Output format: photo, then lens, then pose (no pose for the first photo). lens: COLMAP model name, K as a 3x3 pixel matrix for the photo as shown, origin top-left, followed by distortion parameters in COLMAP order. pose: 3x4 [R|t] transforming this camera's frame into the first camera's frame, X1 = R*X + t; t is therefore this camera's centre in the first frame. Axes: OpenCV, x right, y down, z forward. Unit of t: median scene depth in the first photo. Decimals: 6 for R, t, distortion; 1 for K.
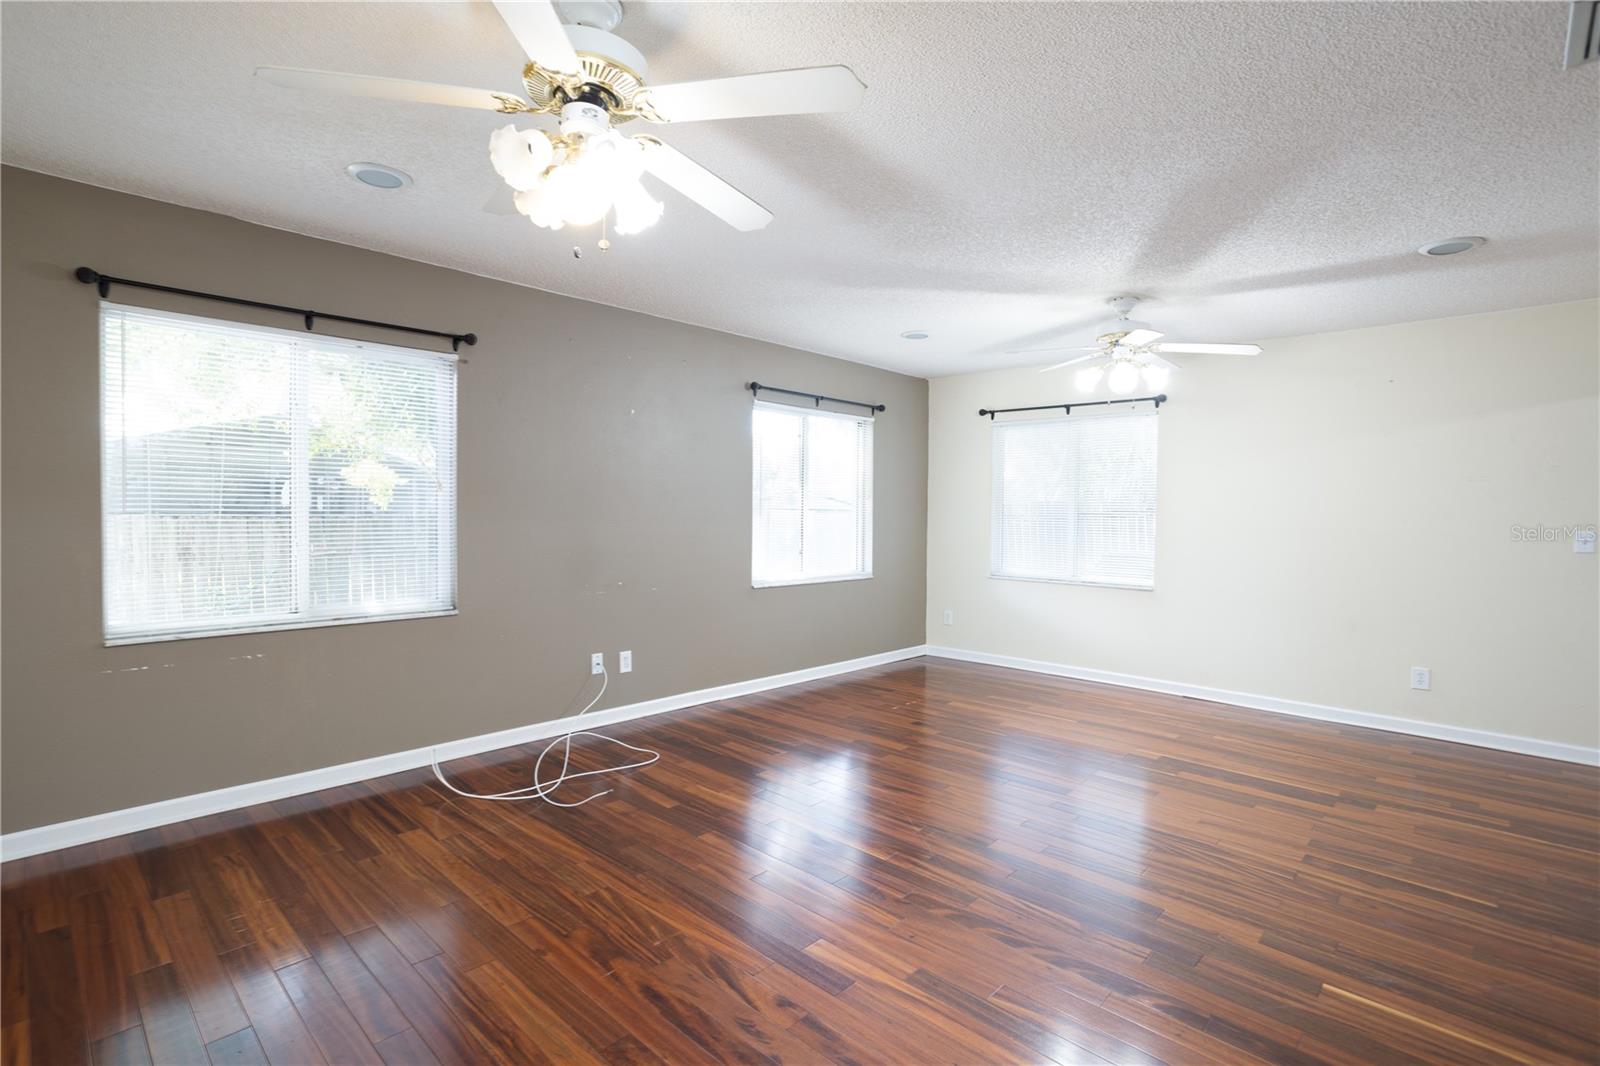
lens RADIAL K [[771.4, 0, 775.3], [0, 771.4, 518.8], [0, 0, 1]] dist [-0.042064, 0.021007]
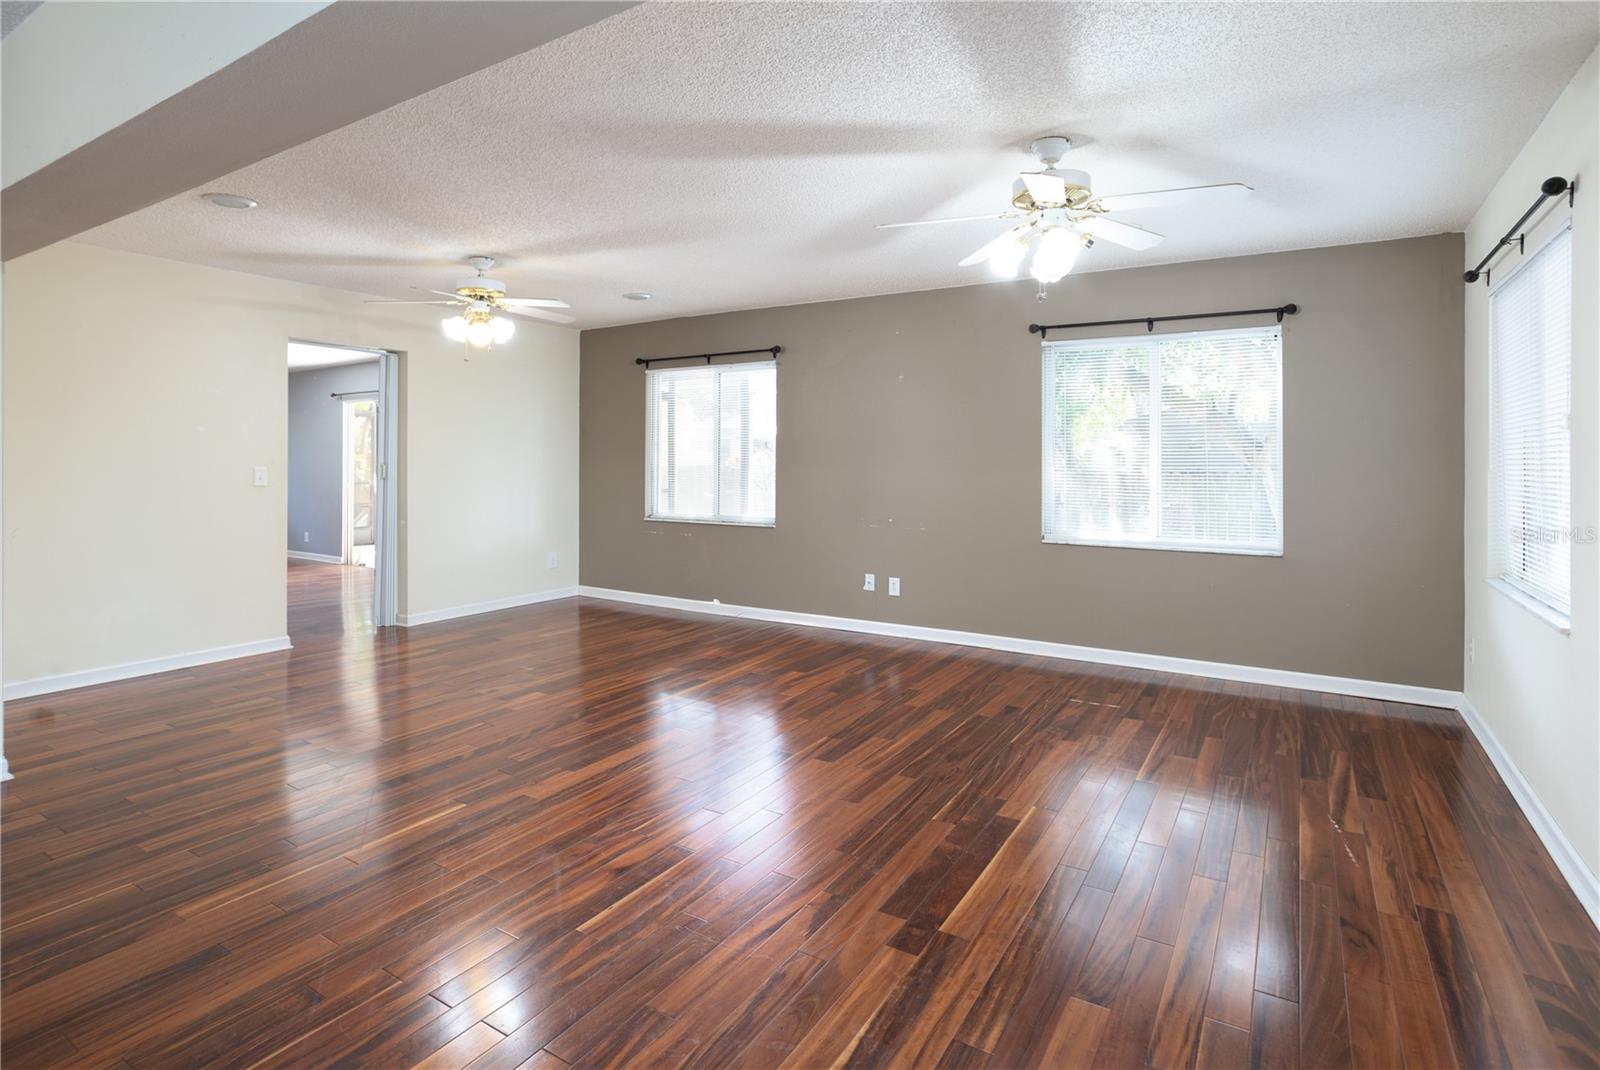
lens RADIAL K [[819.5, 0, 775.0], [0, 819.5, 451.8], [0, 0, 1]] dist [-0.021914, 0.002878]
pose [[0.197469, -0.020123, -0.980103, 1.014756], [-0.014957, 0.999611, -0.023537, 0.008880], [0.980195, 0.019307, 0.197091, 0.559118]]
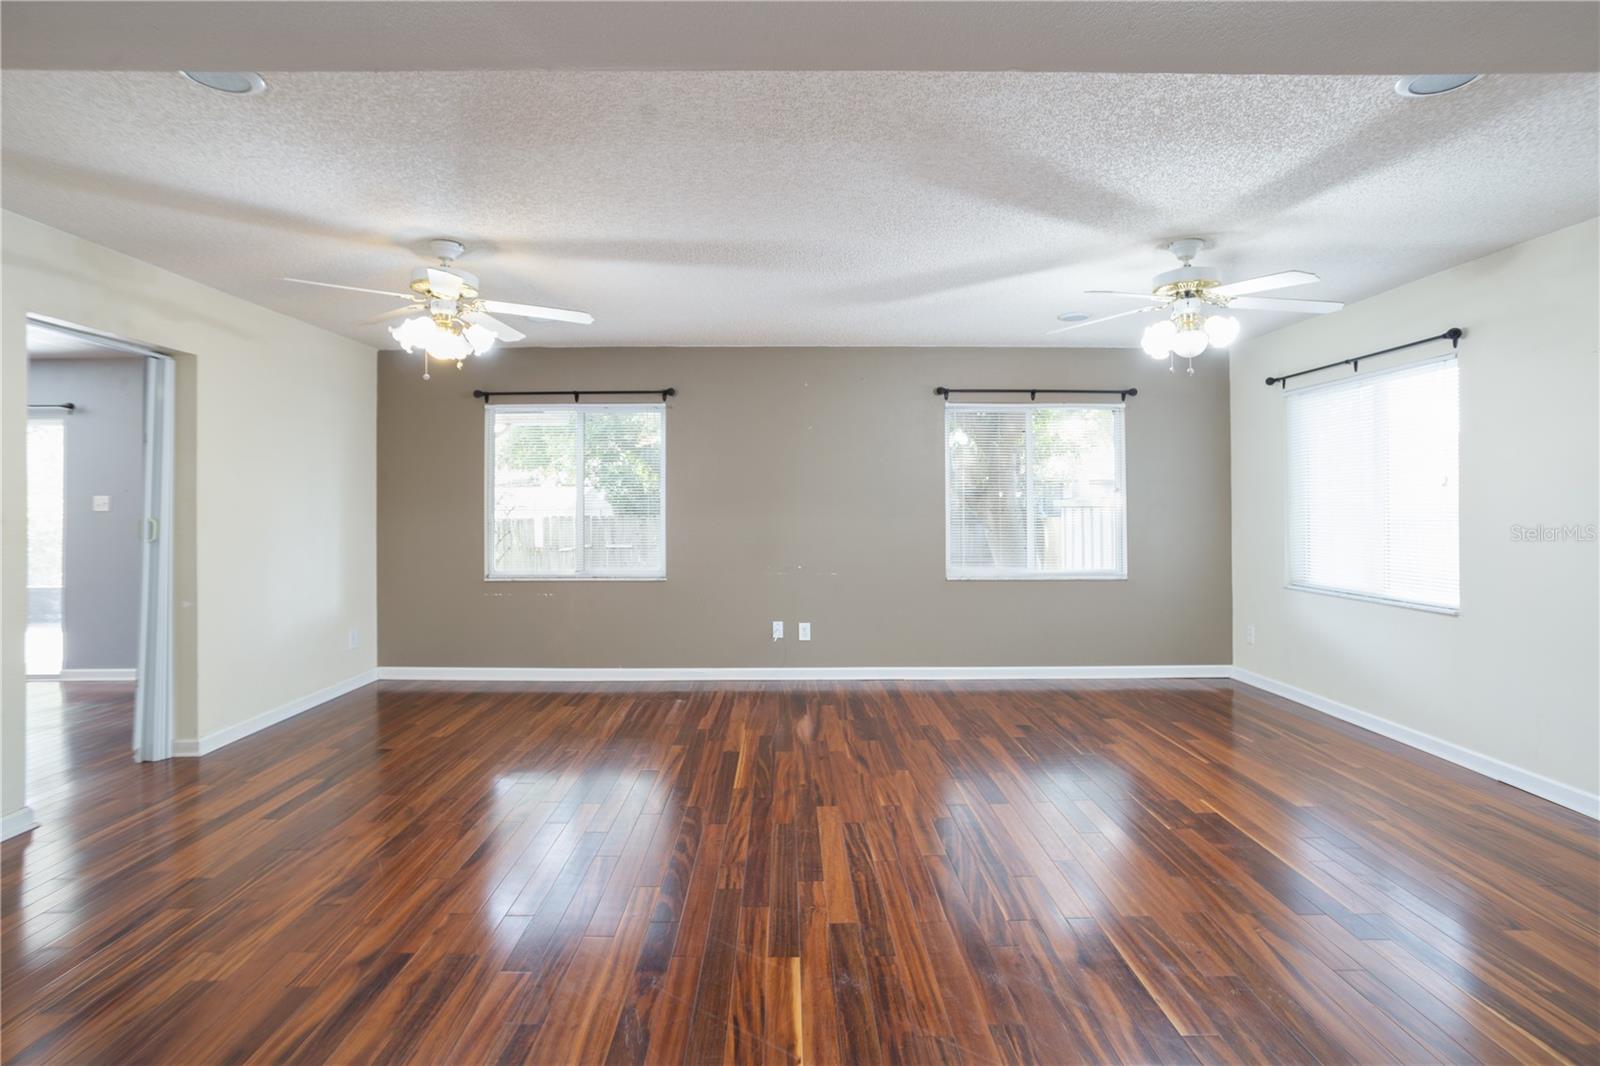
lens RADIAL K [[771.4, 0, 788.0], [0, 771.4, 488.8], [0, 0, 1]] dist [-0.042064, 0.021007]
pose [[0.700159, -0.032330, -0.713255, 0.665691], [0.002320, 0.999072, -0.043008, 0.011055], [0.713983, 0.028458, 0.699584, 0.114395]]
